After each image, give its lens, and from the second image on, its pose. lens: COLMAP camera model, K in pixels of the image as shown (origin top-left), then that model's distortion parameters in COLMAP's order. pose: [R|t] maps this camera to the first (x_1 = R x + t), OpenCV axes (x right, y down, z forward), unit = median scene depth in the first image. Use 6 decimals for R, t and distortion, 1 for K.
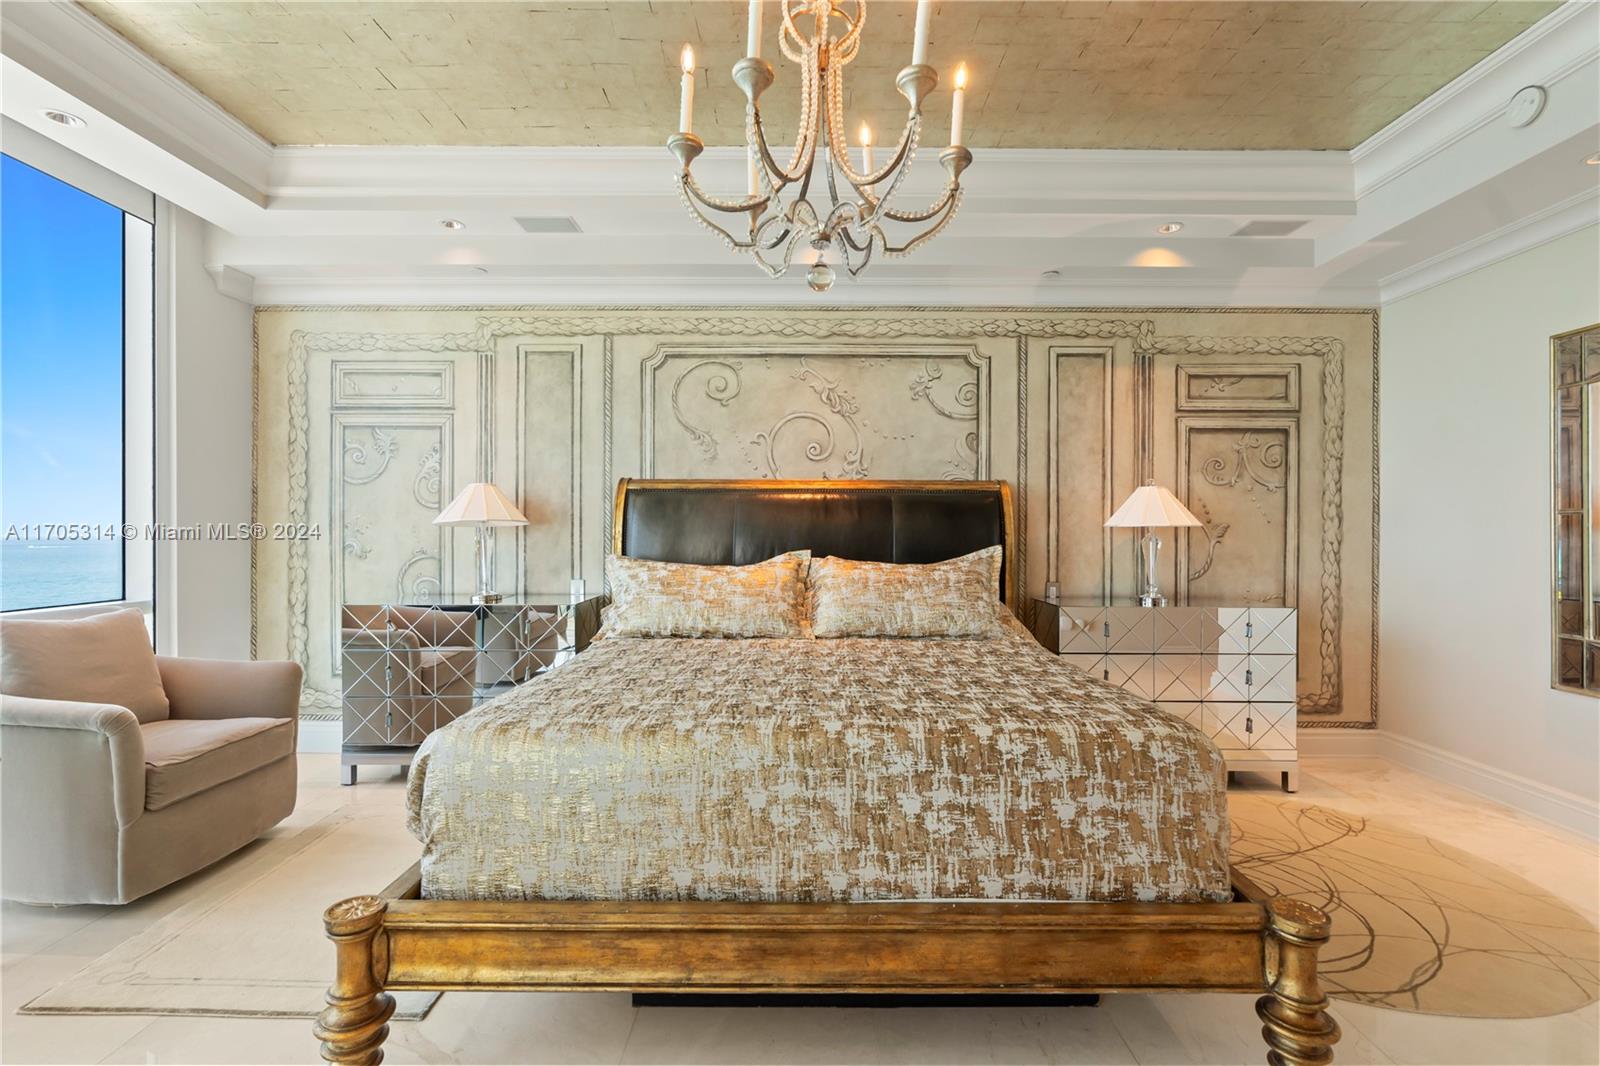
lens RADIAL K [[721.3, 0, 804.7], [0, 721.3, 534.5], [0, 0, 1]] dist [-0.009831, 0.003696]
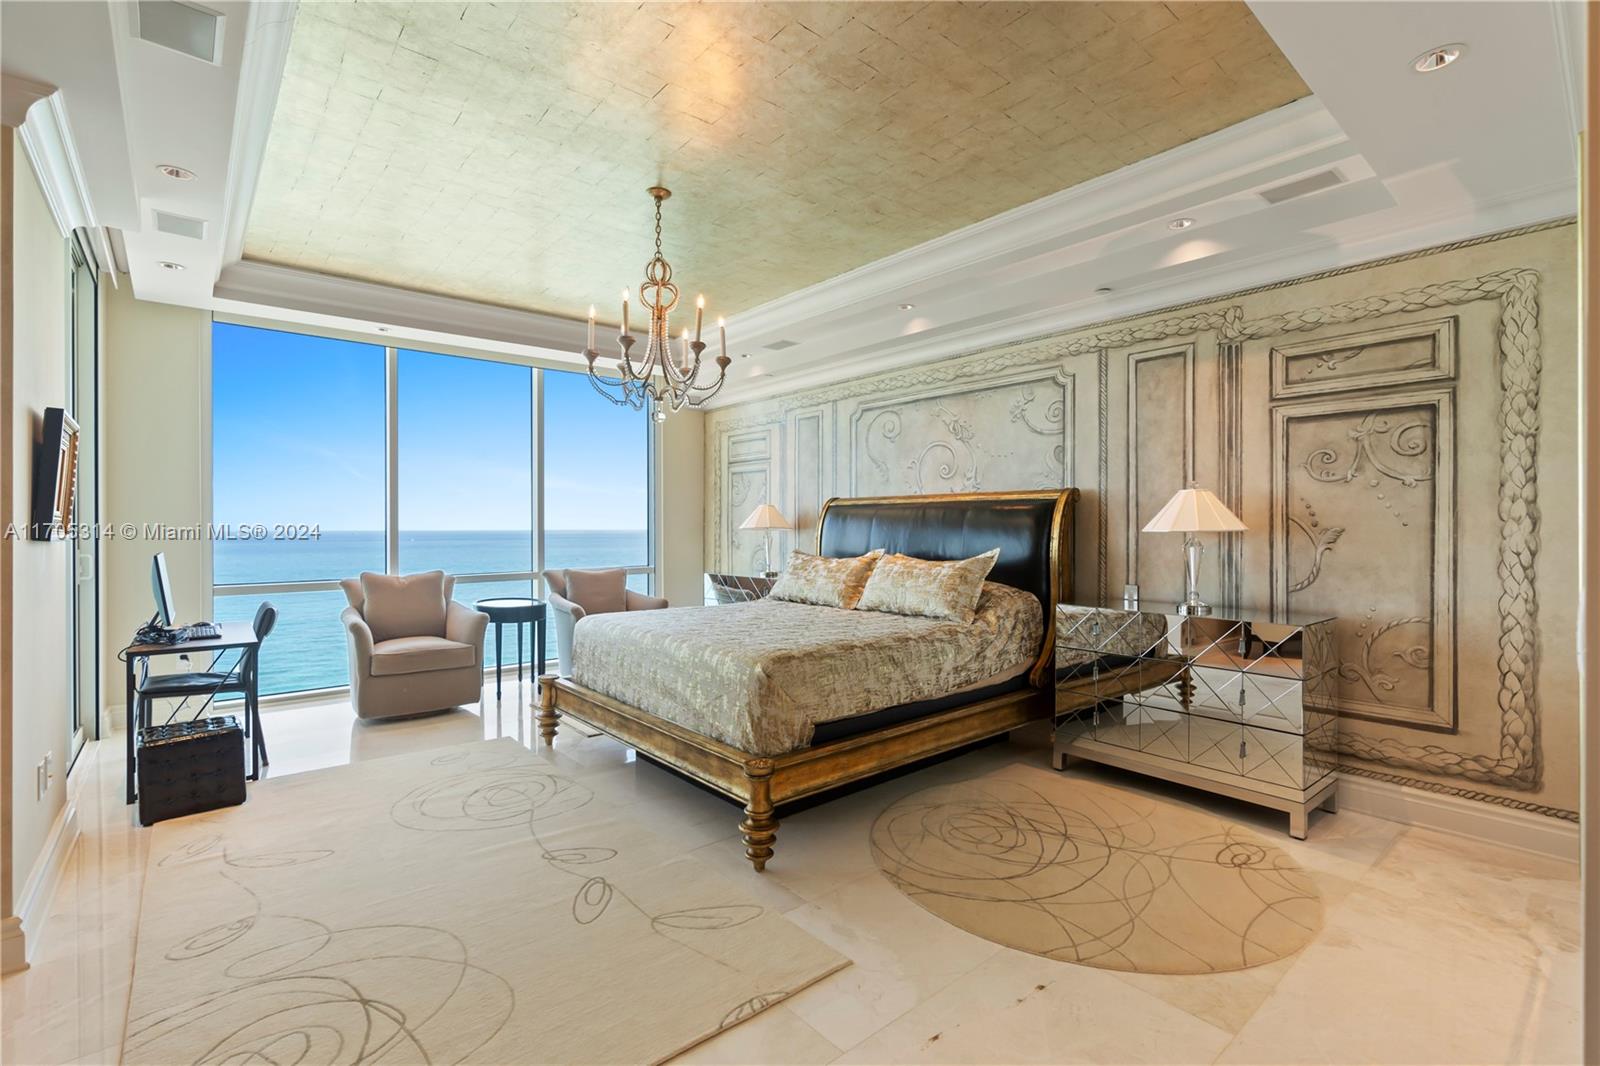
lens RADIAL K [[721.3, 0, 804.7], [0, 721.3, 526.7], [0, 0, 1]] dist [-0.009831, 0.003696]
pose [[0.651261, -0.003670, -0.758845, 0.814964], [0.001289, 0.999992, -0.003730, -0.013209], [0.758853, 0.001451, 0.651260, -0.015004]]
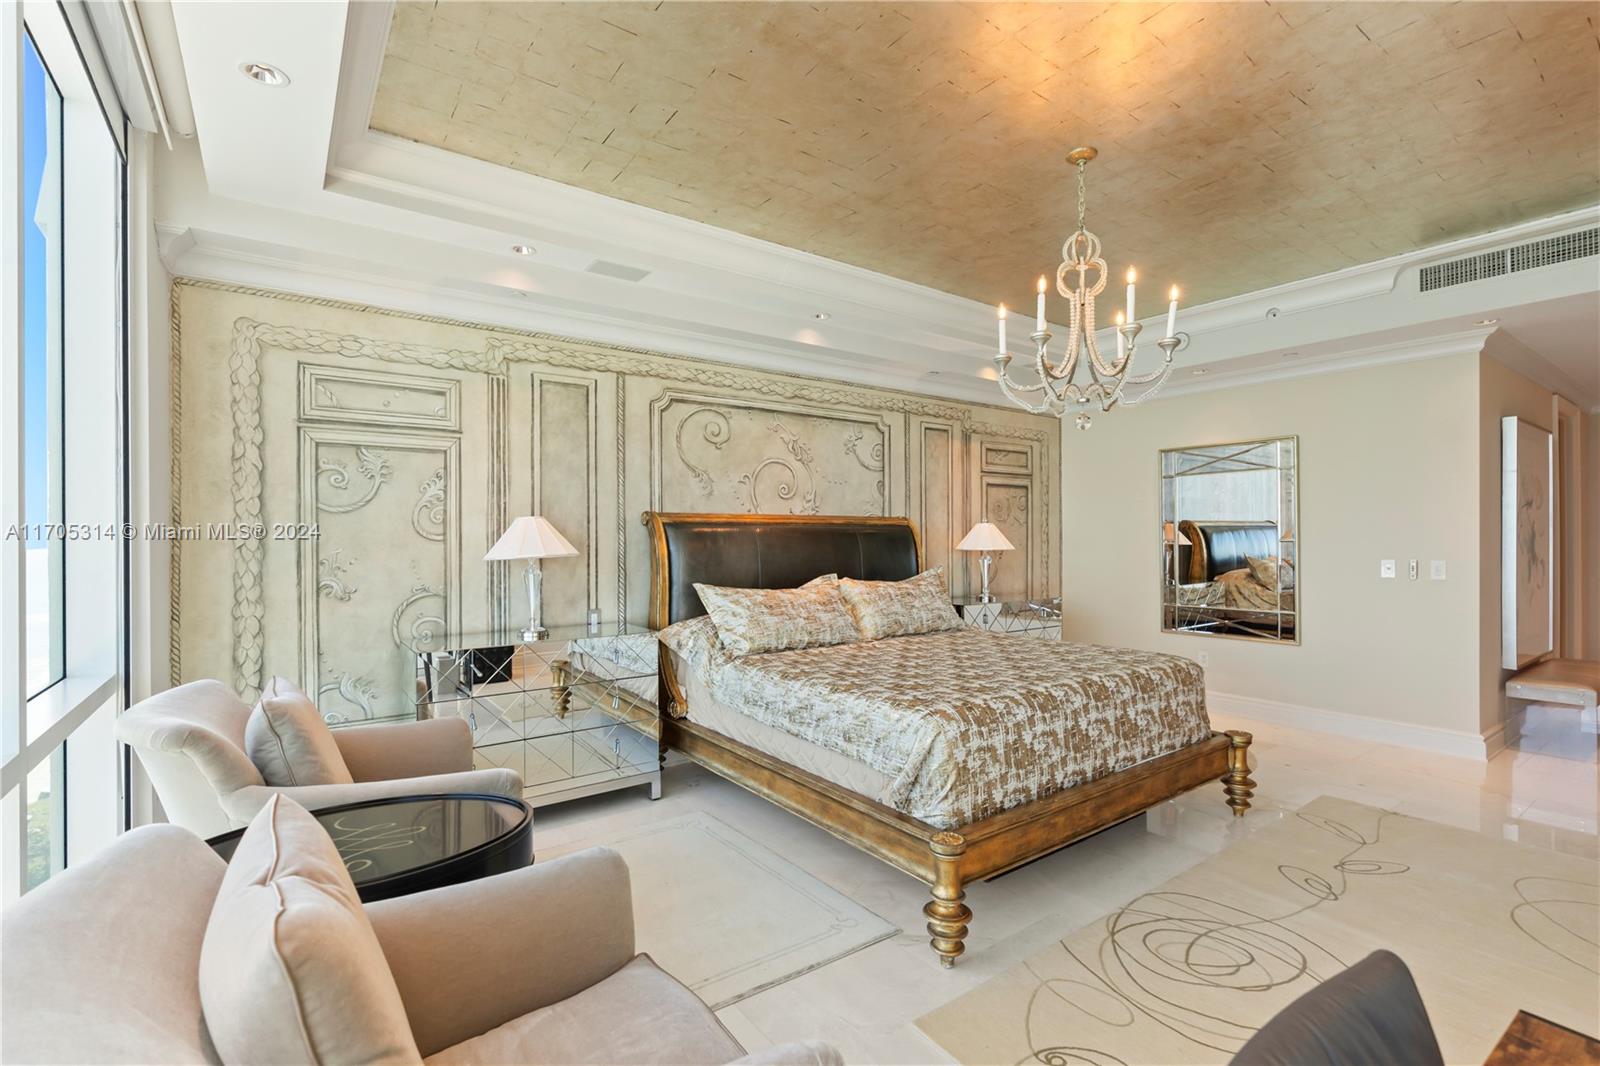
lens RADIAL K [[721.3, 0, 802.7], [0, 721.3, 536.5], [0, 0, 1]] dist [-0.009831, 0.003696]
pose [[0.809286, -0.005703, 0.587387, -0.675888], [0.008691, 0.999960, -0.002266, -0.035420], [-0.587350, 0.006939, 0.809303, -0.003190]]
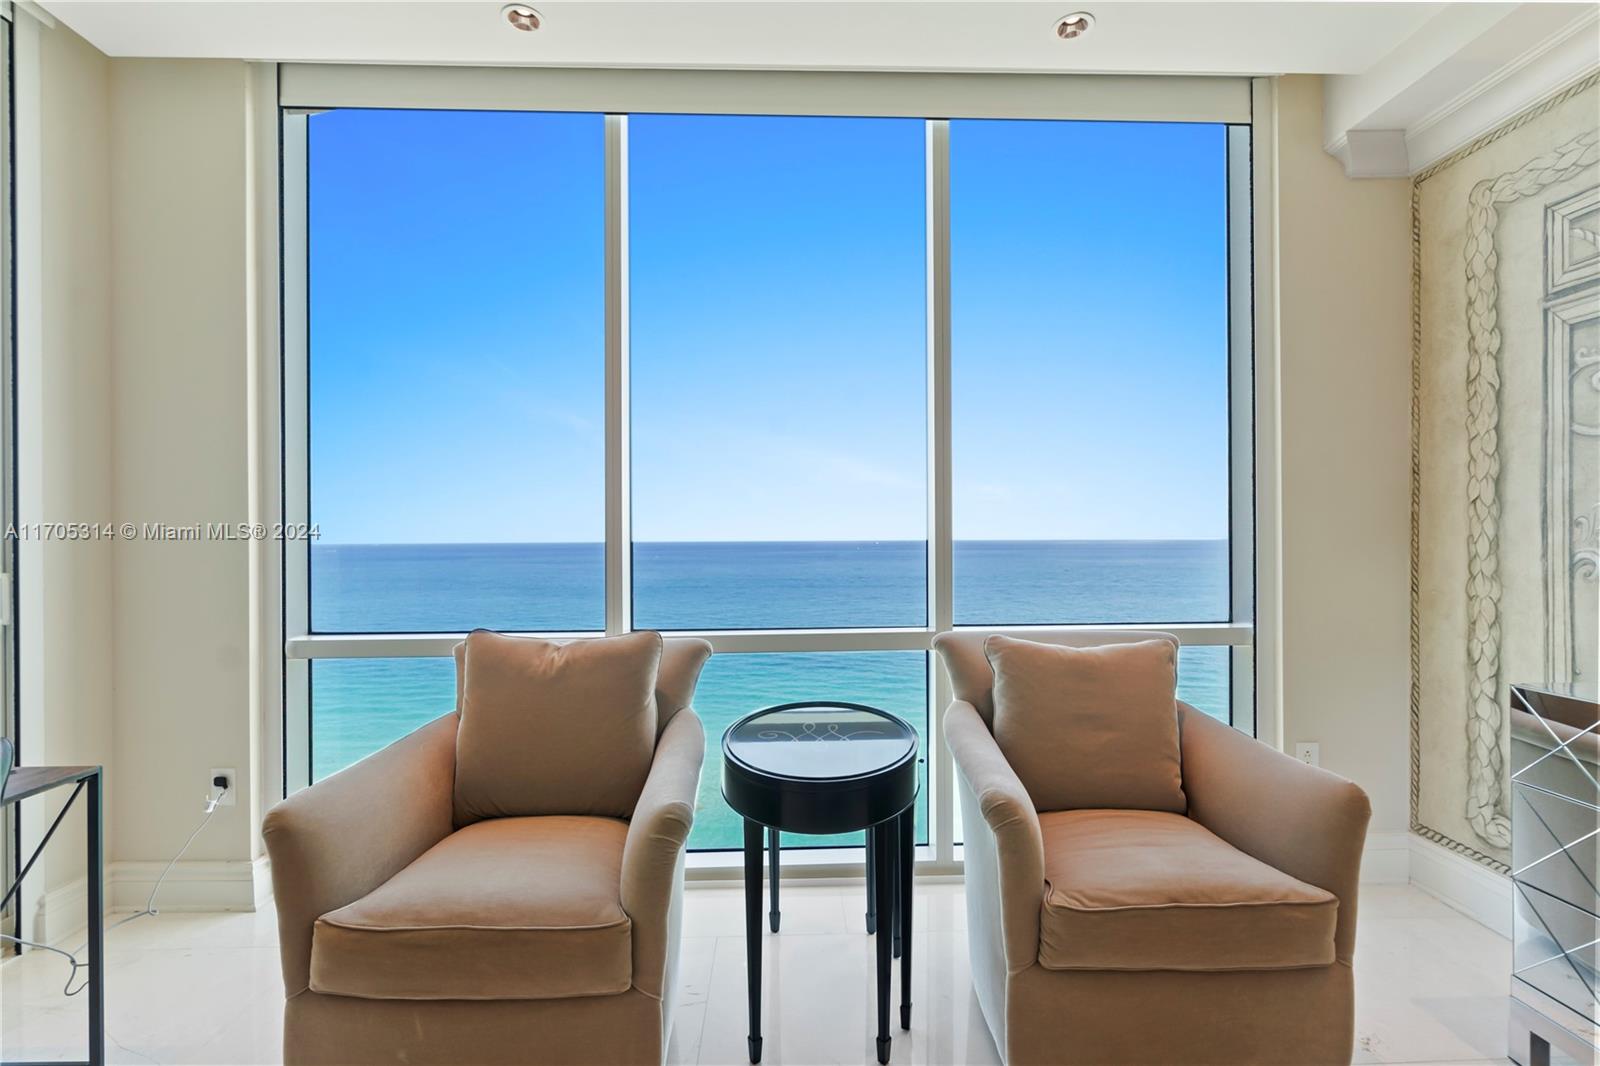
lens RADIAL K [[721.3, 0, 808.6], [0, 721.3, 538.4], [0, 0, 1]] dist [-0.009831, 0.003696]
pose [[0.040840, -0.003159, -0.999161, -0.158705], [0.000490, 0.999995, -0.003141, 0.000993], [0.999166, -0.000361, 0.040841, 0.442062]]
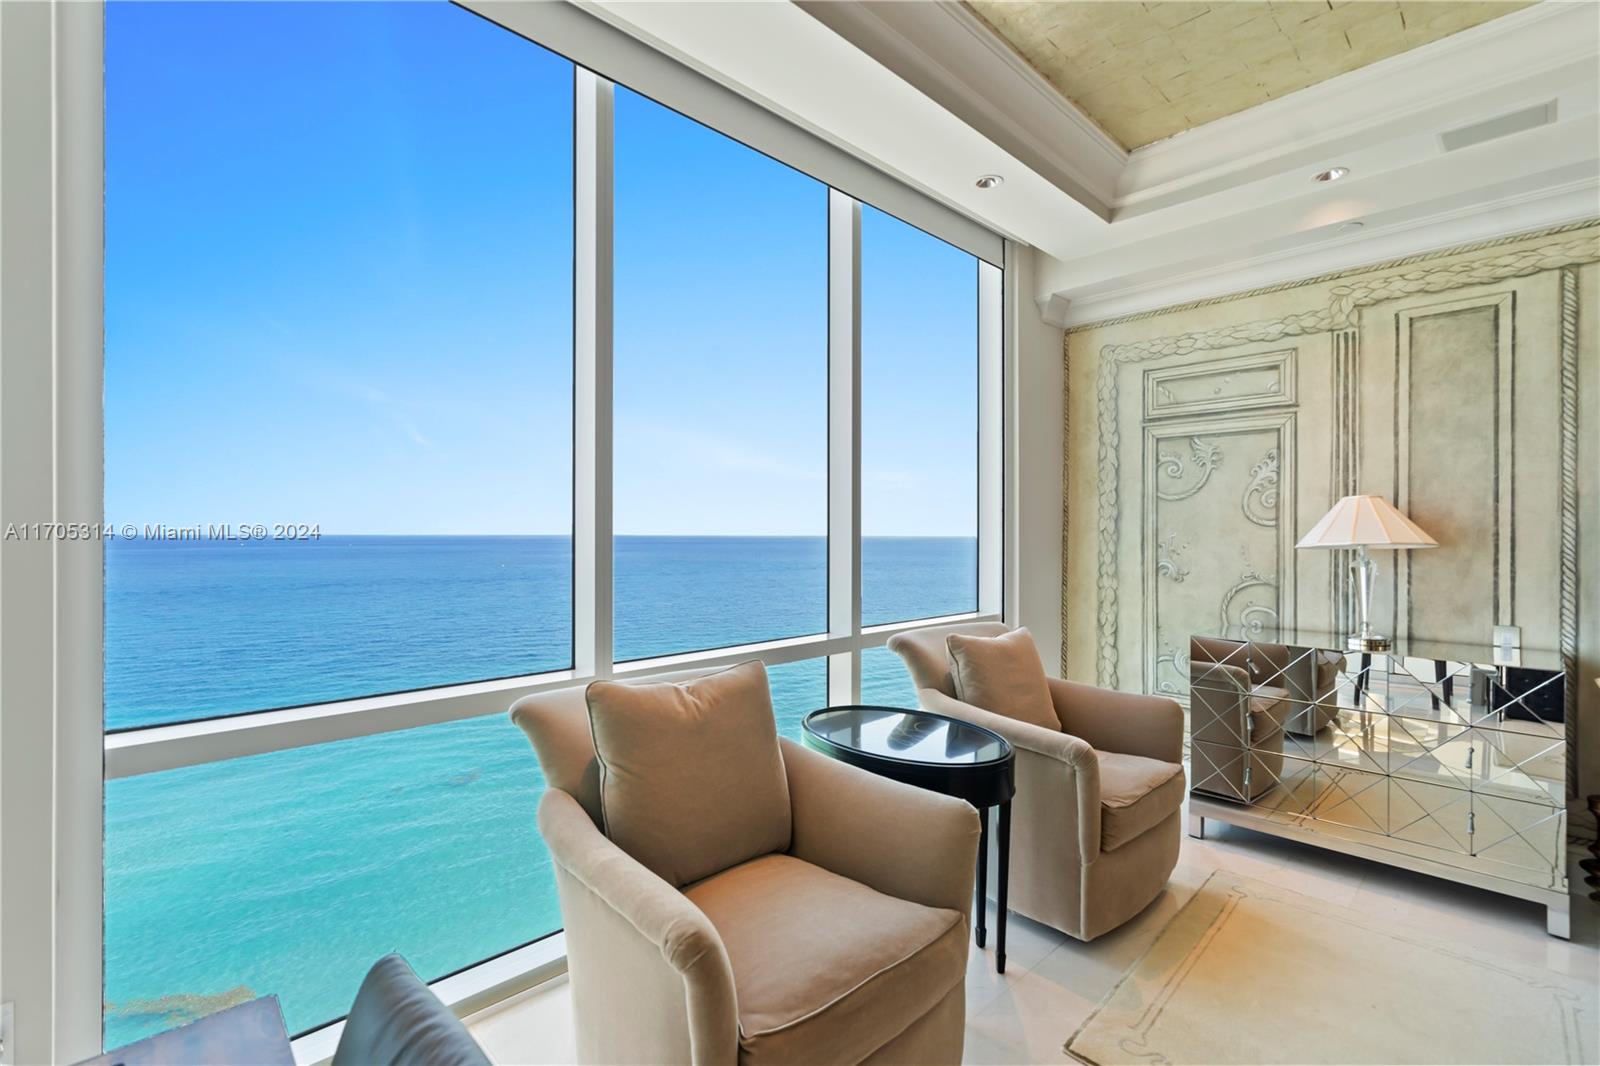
lens RADIAL K [[721.3, 0, 800.1], [0, 721.3, 532.5], [0, 0, 1]] dist [-0.009831, 0.003696]
pose [[0.694424, 0.000006, -0.719566, -0.290355], [-0.002573, 0.999994, -0.002475, -0.025204], [0.719561, 0.003570, 0.694420, 0.015479]]
